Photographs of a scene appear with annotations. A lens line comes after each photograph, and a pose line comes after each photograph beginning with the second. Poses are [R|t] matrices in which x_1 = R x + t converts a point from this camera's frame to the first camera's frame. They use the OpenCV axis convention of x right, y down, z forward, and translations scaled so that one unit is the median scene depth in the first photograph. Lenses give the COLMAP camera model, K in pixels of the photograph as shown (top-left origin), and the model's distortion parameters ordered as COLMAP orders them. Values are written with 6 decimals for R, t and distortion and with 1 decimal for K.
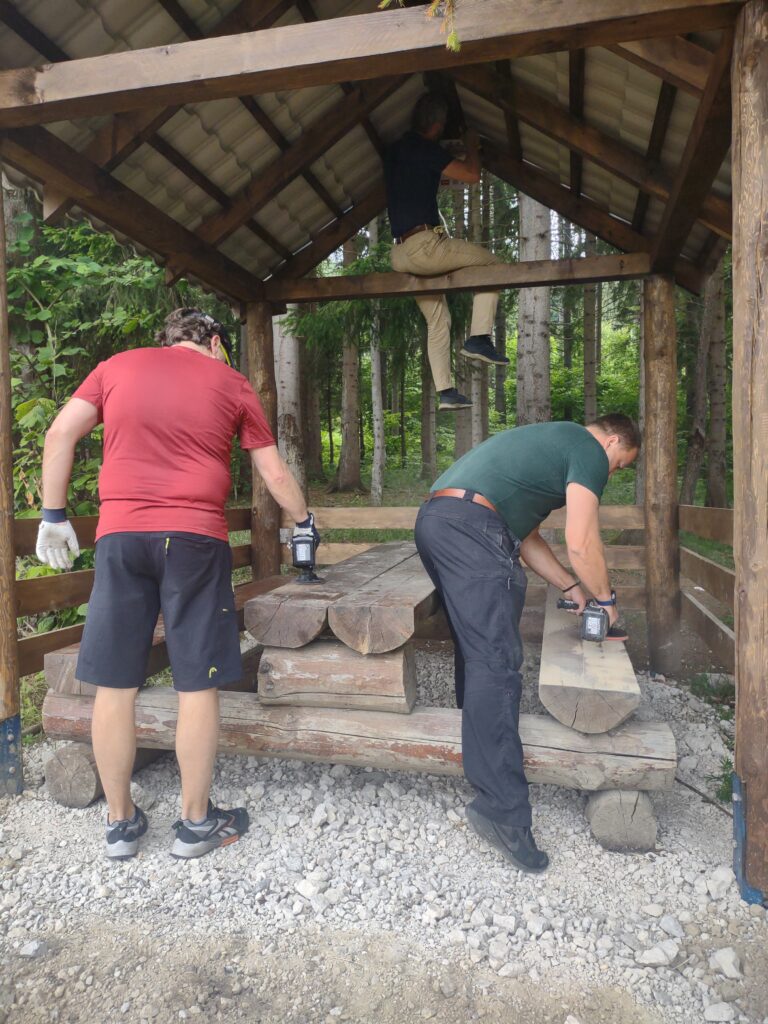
lens RADIAL K [[764.7, 0, 374.1], [0, 764.7, 516.1], [0, 0, 1]] dist [0.058061, -0.059552]
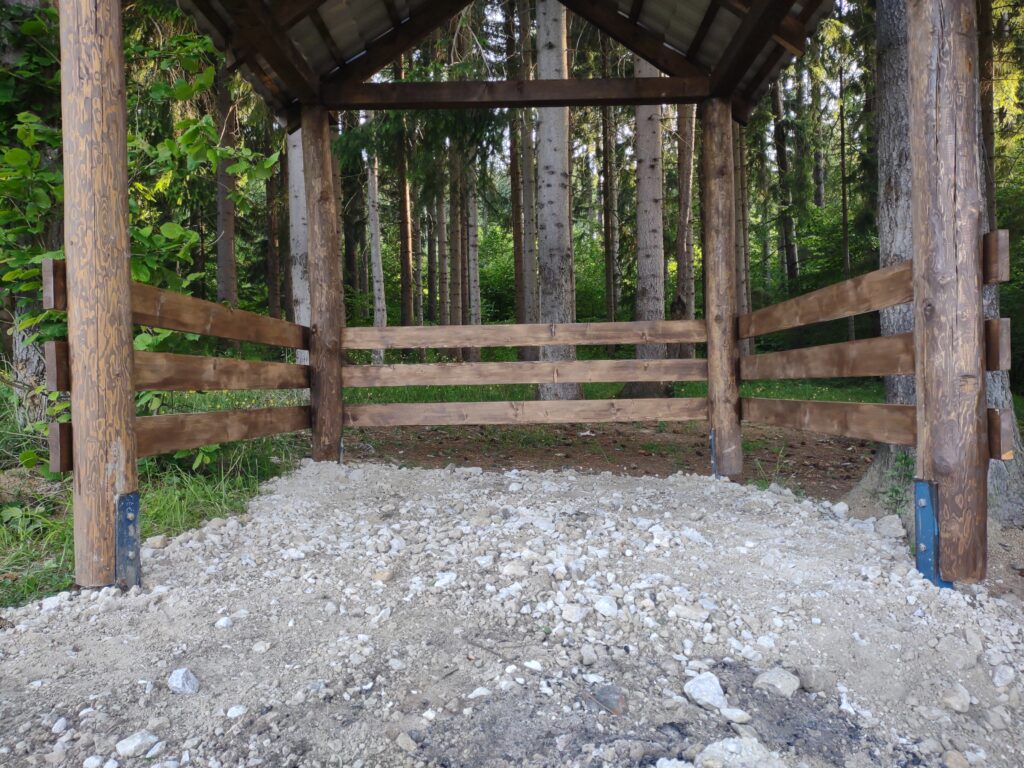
lens RADIAL K [[764.7, 0, 515.0], [0, 764.7, 384.9], [0, 0, 1]] dist [0.058061, -0.059552]
pose [[0.972841, -0.012011, 0.231161, -0.254258], [0.018706, 0.999466, -0.026794, 0.173025], [-0.230715, 0.030390, 0.972547, 0.070452]]
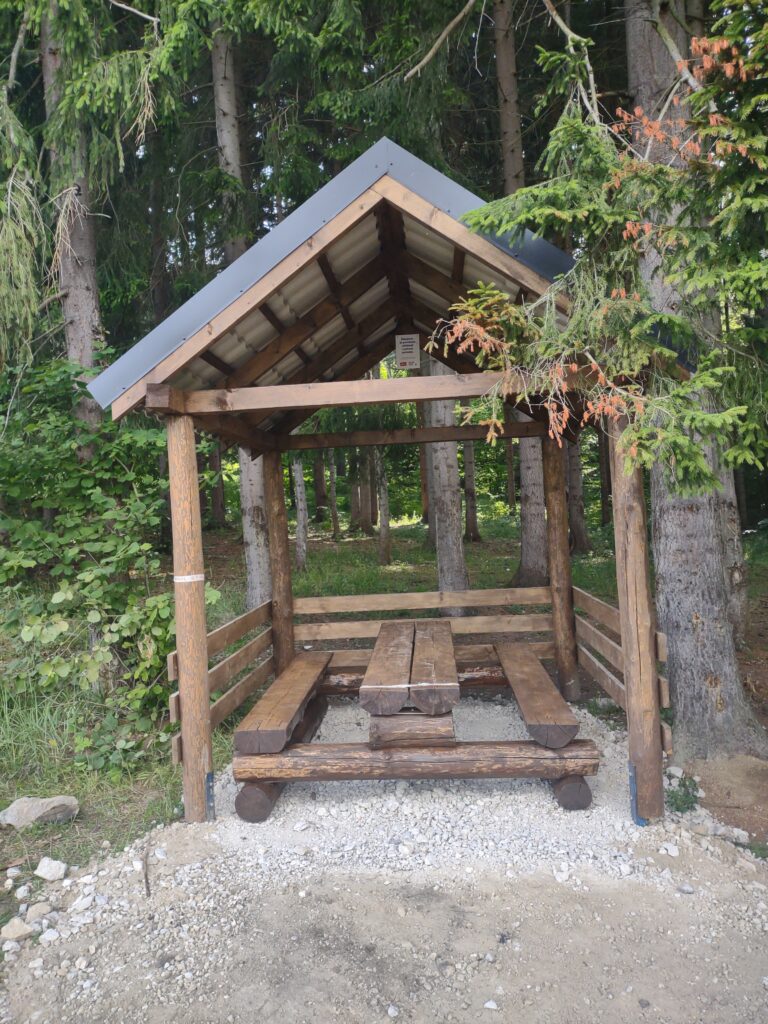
lens RADIAL K [[764.7, 0, 380.1], [0, 764.7, 518.0], [0, 0, 1]] dist [0.058061, -0.059552]
pose [[0.983573, -0.043879, 0.175098, -0.386664], [0.048805, 0.998522, -0.023922, -0.220825], [-0.173789, 0.032074, 0.984260, -0.690246]]
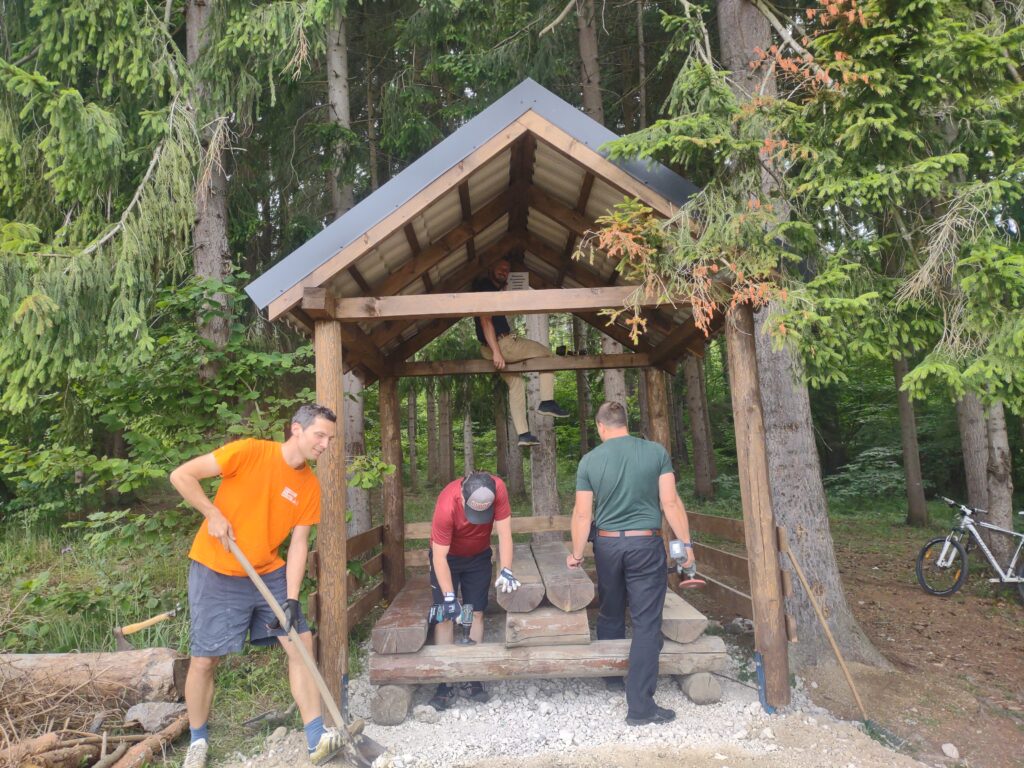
lens RADIAL K [[764.7, 0, 509.1], [0, 764.7, 390.5], [0, 0, 1]] dist [0.058061, -0.059552]
pose [[0.965299, -0.008188, 0.261018, -0.569892], [0.046981, 0.988646, -0.142732, -0.081373], [-0.256886, 0.150042, 0.954724, -0.737312]]
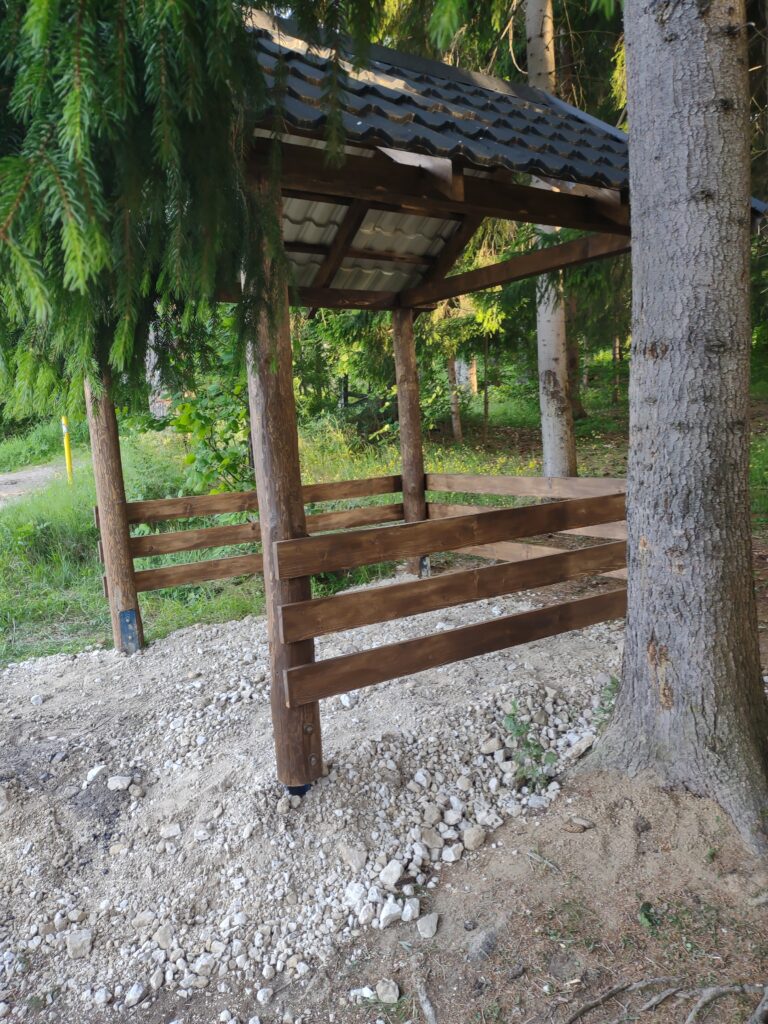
lens RADIAL K [[764.7, 0, 380.5], [0, 764.7, 515.7], [0, 0, 1]] dist [0.058061, -0.059552]
pose [[0.762039, 0.042136, -0.646159, 1.209524], [0.031439, 0.994296, 0.101915, -0.140094], [0.646768, -0.097978, 0.756367, 0.034792]]
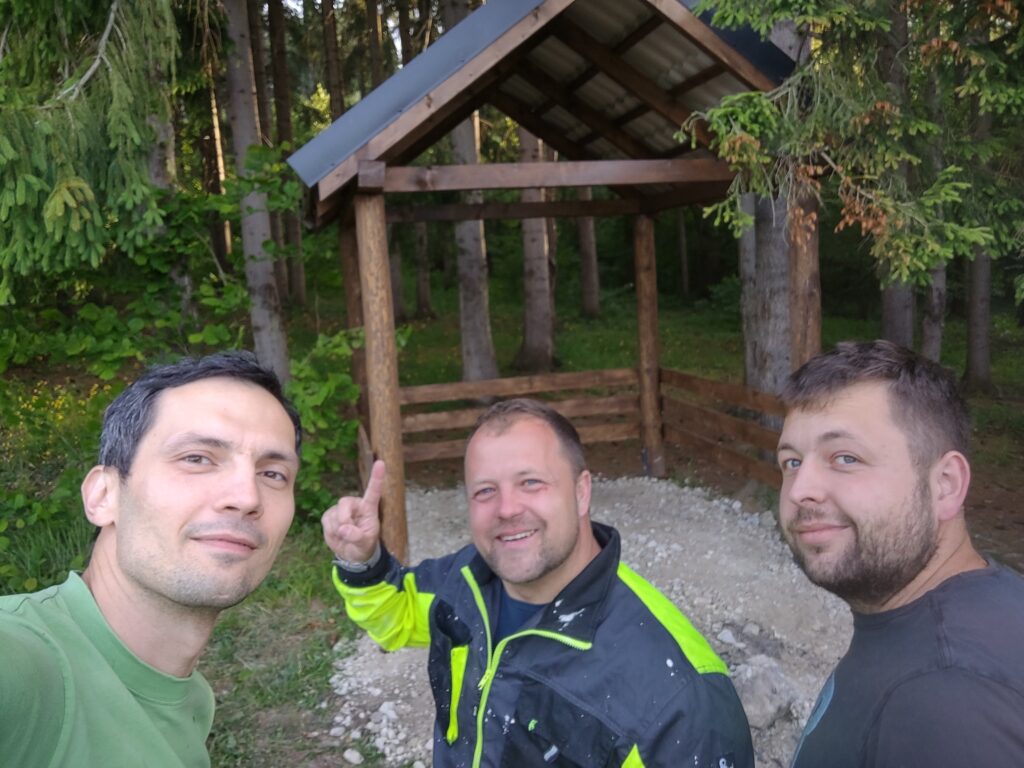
lens RADIAL K [[863.9, 0, 517.4], [0, 863.9, 388.2], [0, 0, 1]] dist [0.029392, -0.017416]
pose [[0.888310, -0.103605, 0.447405, -1.042839], [0.061727, 0.992316, 0.107232, -0.289957], [-0.455076, -0.067638, 0.887880, -0.648050]]
